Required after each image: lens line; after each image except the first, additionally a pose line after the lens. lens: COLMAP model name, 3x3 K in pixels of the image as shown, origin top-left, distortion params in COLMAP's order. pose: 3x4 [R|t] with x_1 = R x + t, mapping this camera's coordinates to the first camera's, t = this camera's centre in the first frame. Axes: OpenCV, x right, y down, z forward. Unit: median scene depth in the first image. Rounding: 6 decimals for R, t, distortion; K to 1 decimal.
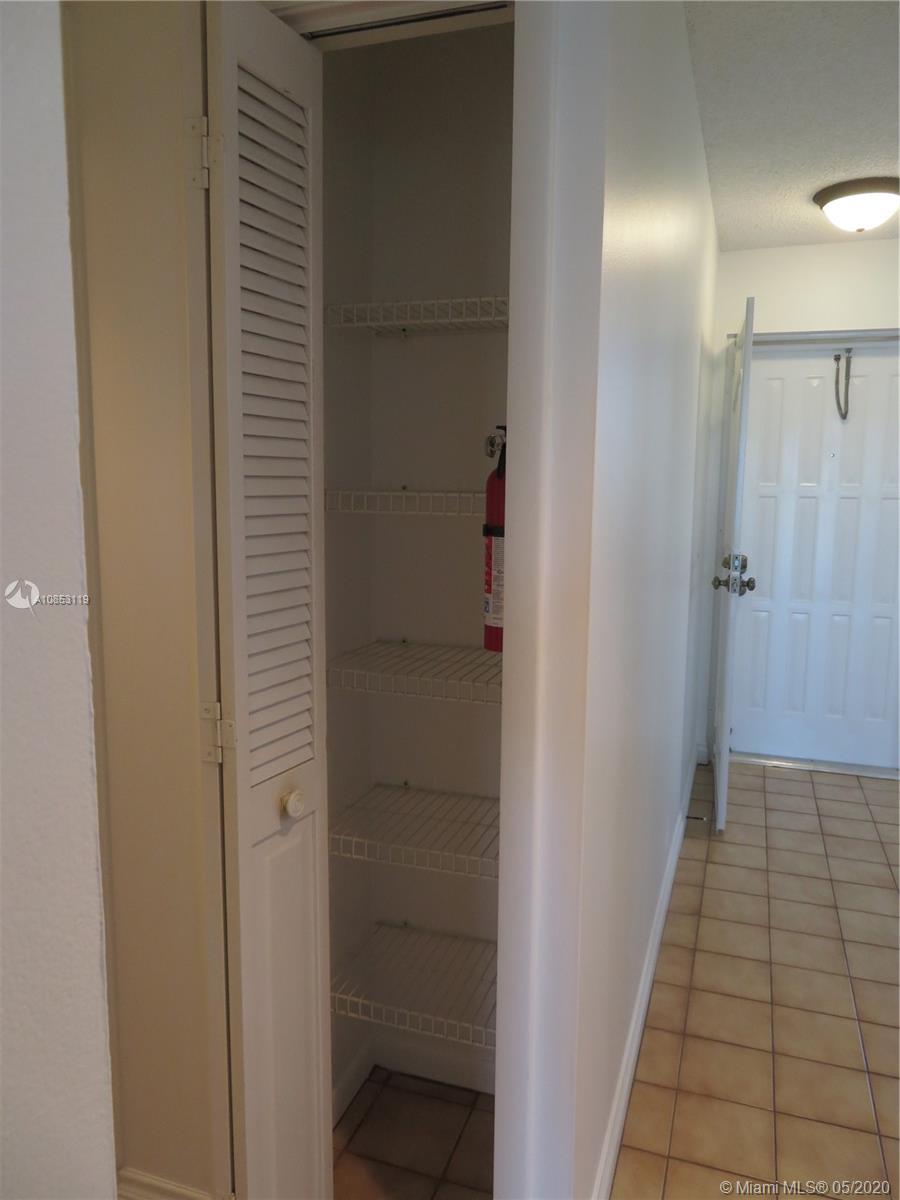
lens RADIAL K [[859.7, 0, 450.0], [0, 859.7, 600.0], [0, 0, 1]] dist [-0.011023, 0.002884]
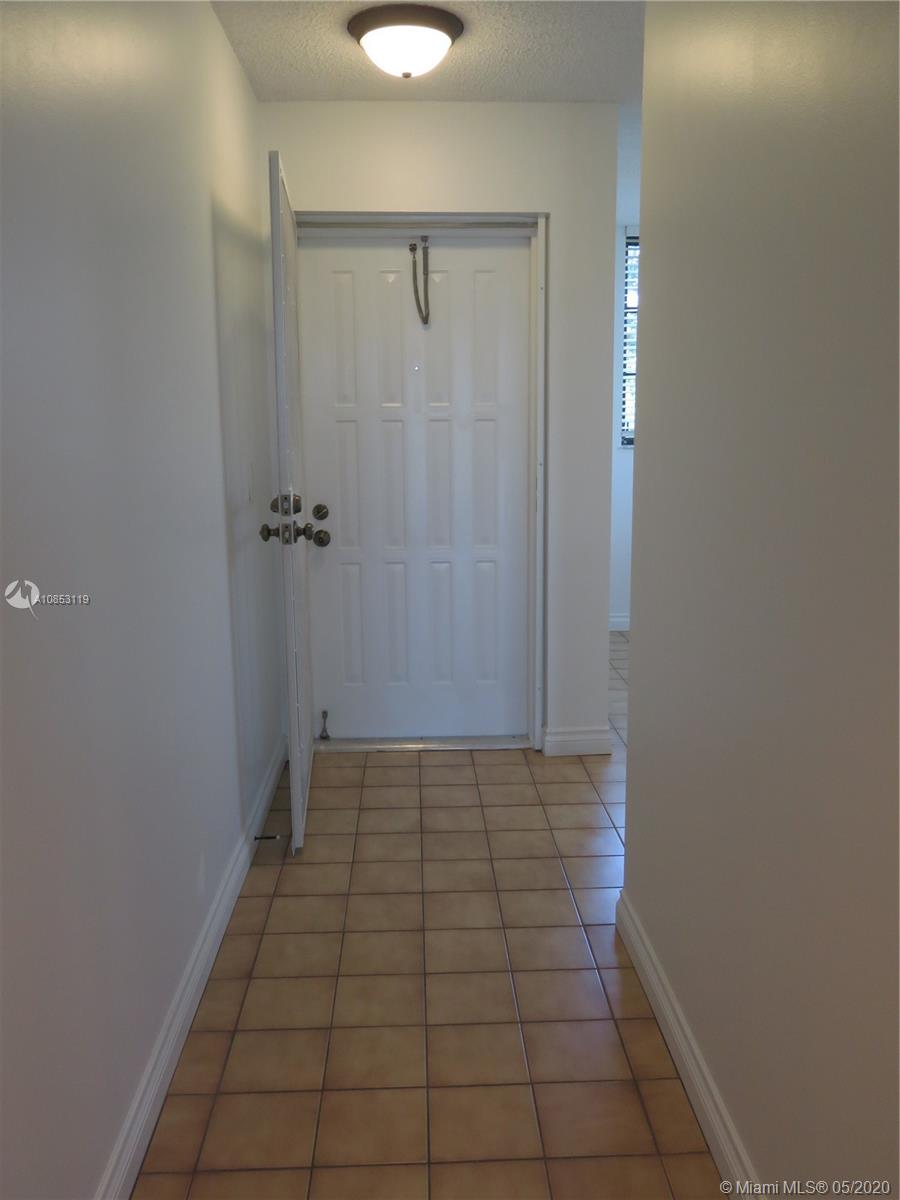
lens RADIAL K [[999.8, 0, 450.0], [0, 999.8, 600.0], [0, 0, 1]] dist [-0.017564, 0.009294]
pose [[0.931099, -0.082147, 0.355395, 0.142703], [0.067038, 0.996253, 0.054644, 0.002301], [-0.358553, -0.027054, 0.933117, 0.110416]]
